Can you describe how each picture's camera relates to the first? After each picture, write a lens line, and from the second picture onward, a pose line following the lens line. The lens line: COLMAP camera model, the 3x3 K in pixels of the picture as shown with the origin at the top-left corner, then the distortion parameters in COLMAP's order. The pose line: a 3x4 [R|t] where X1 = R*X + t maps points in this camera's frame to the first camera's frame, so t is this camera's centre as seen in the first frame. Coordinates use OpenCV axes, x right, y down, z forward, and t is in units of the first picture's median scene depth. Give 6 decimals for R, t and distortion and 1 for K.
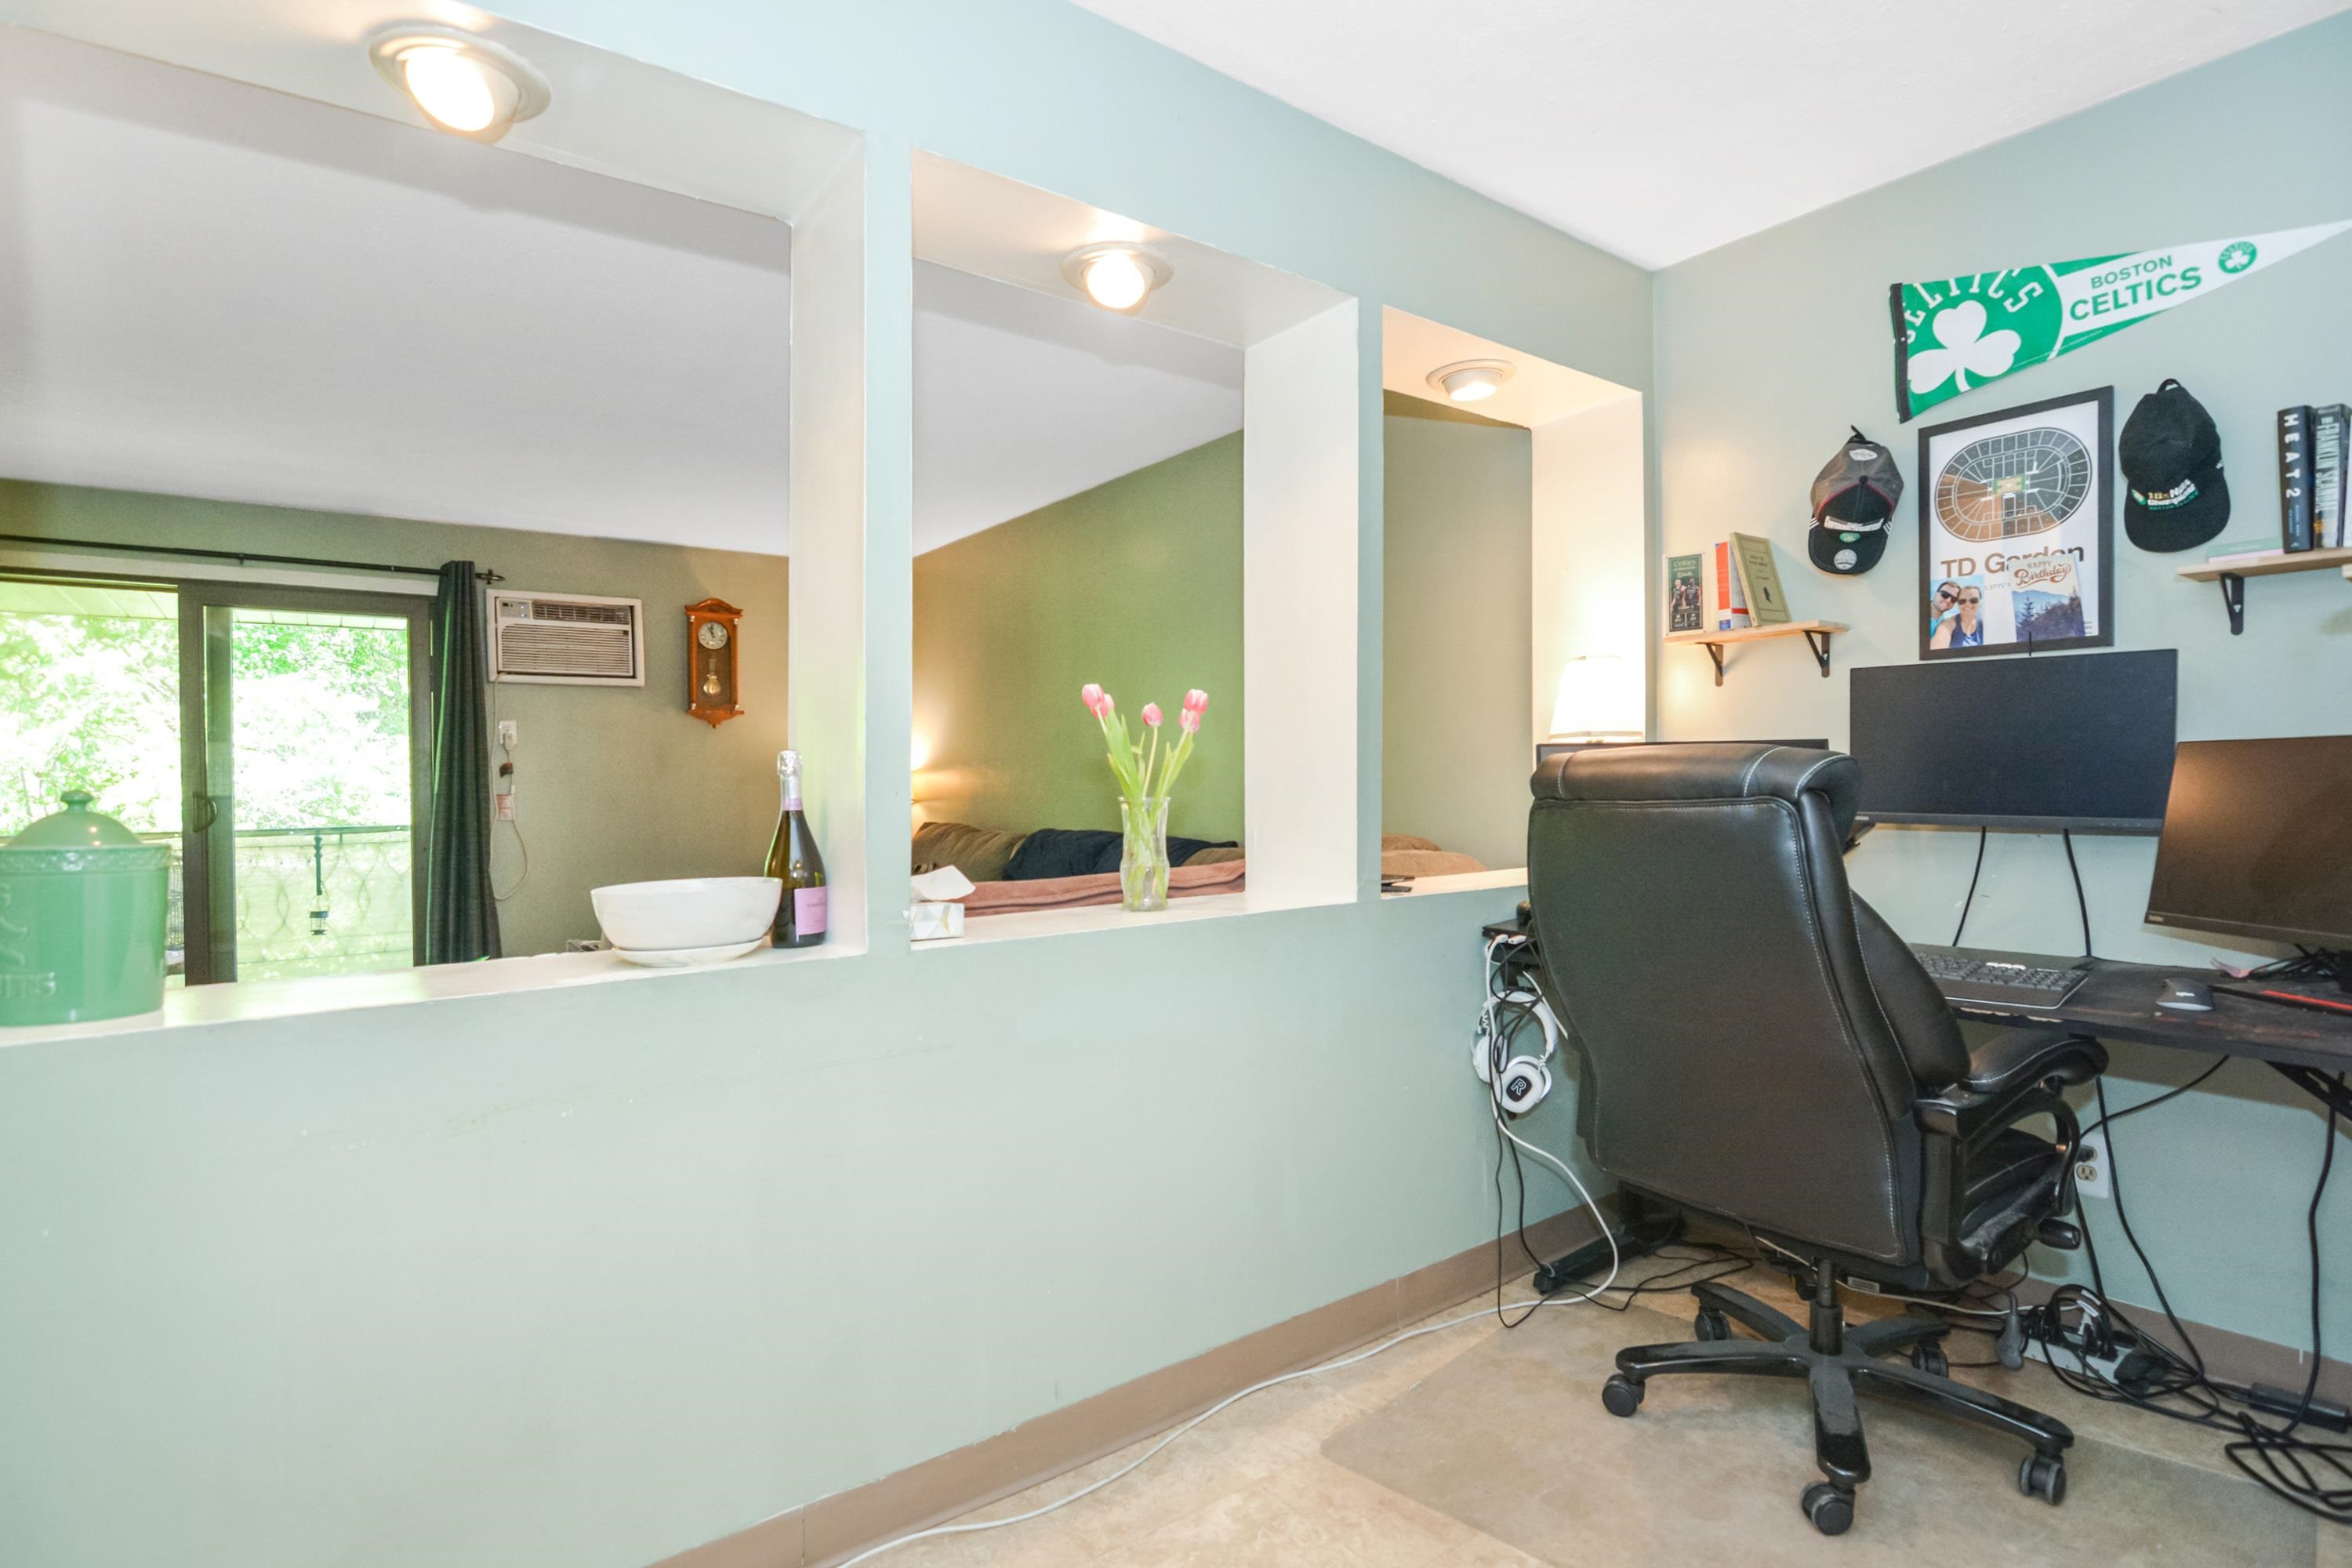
lens RADIAL K [[1164.2, 0, 1197.7], [0, 1164.2, 753.1], [0, 0, 1]] dist [-0.004652, -0.006312]
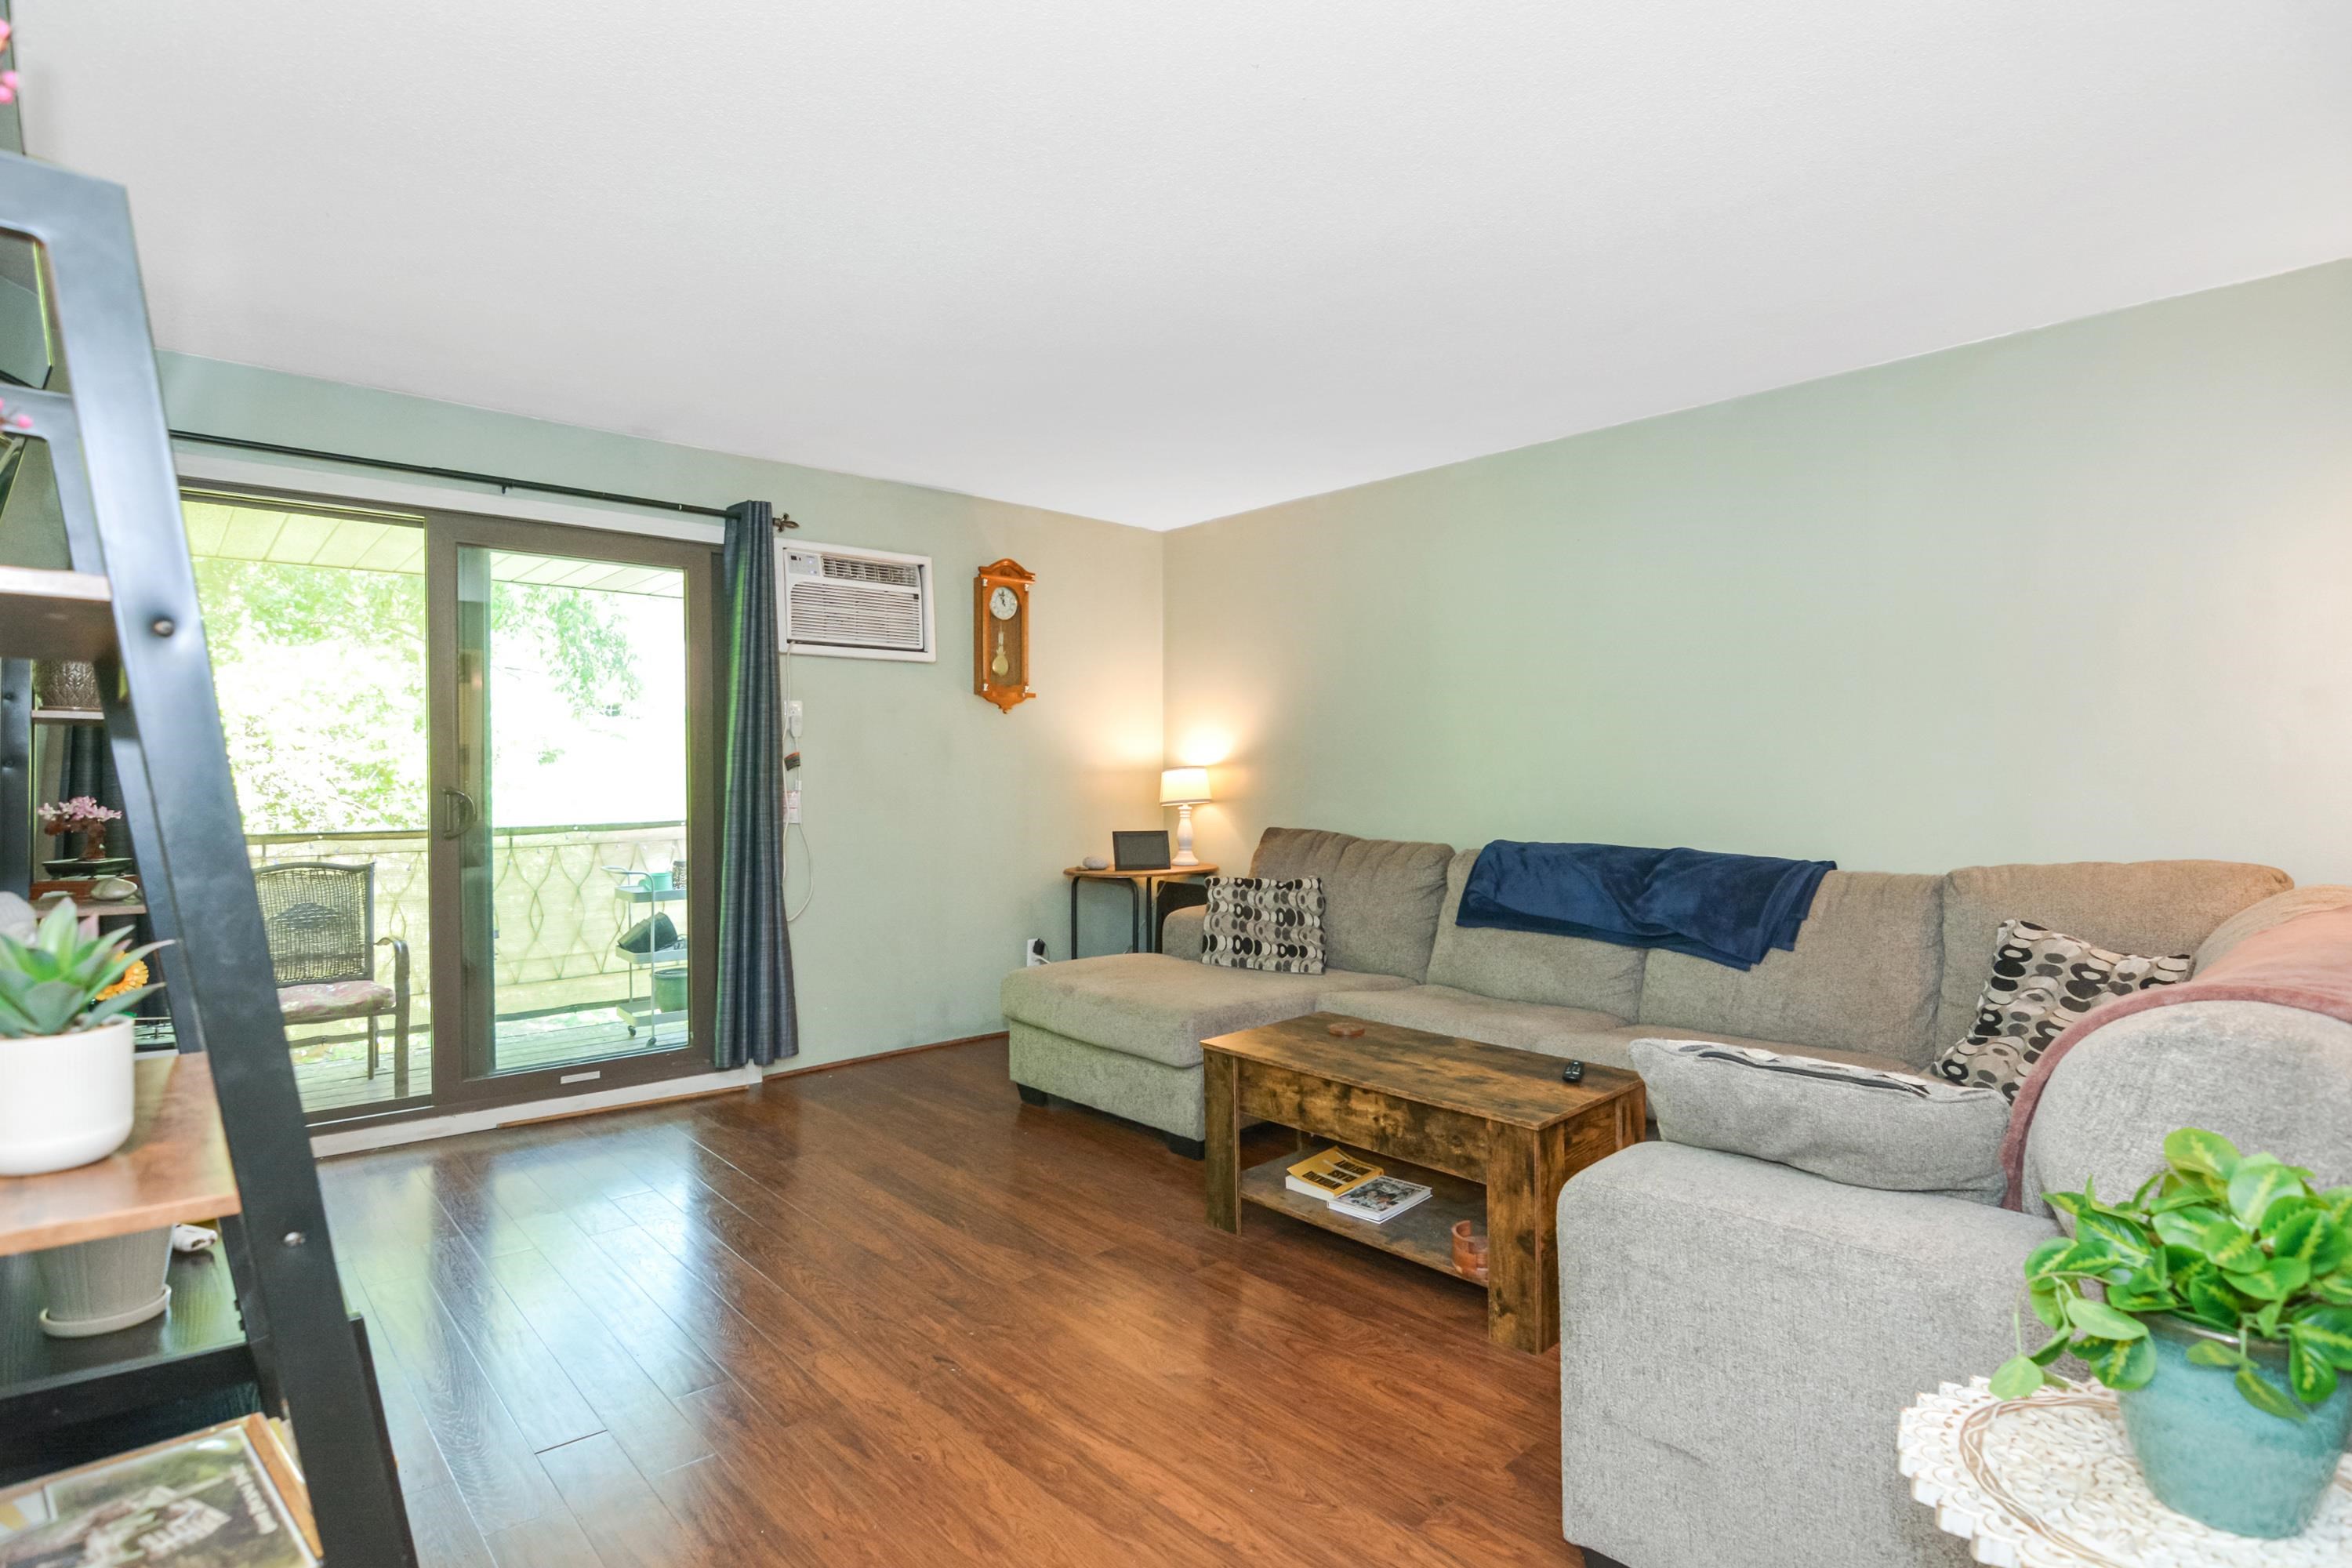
lens RADIAL K [[1164.2, 0, 1193.1], [0, 1164.2, 766.6], [0, 0, 1]] dist [-0.004652, -0.006312]
pose [[0.995778, 0.013112, 0.090848, -0.854207], [-0.014872, 0.999714, 0.018721, -0.001379], [-0.090577, -0.019993, 0.995689, 0.347520]]
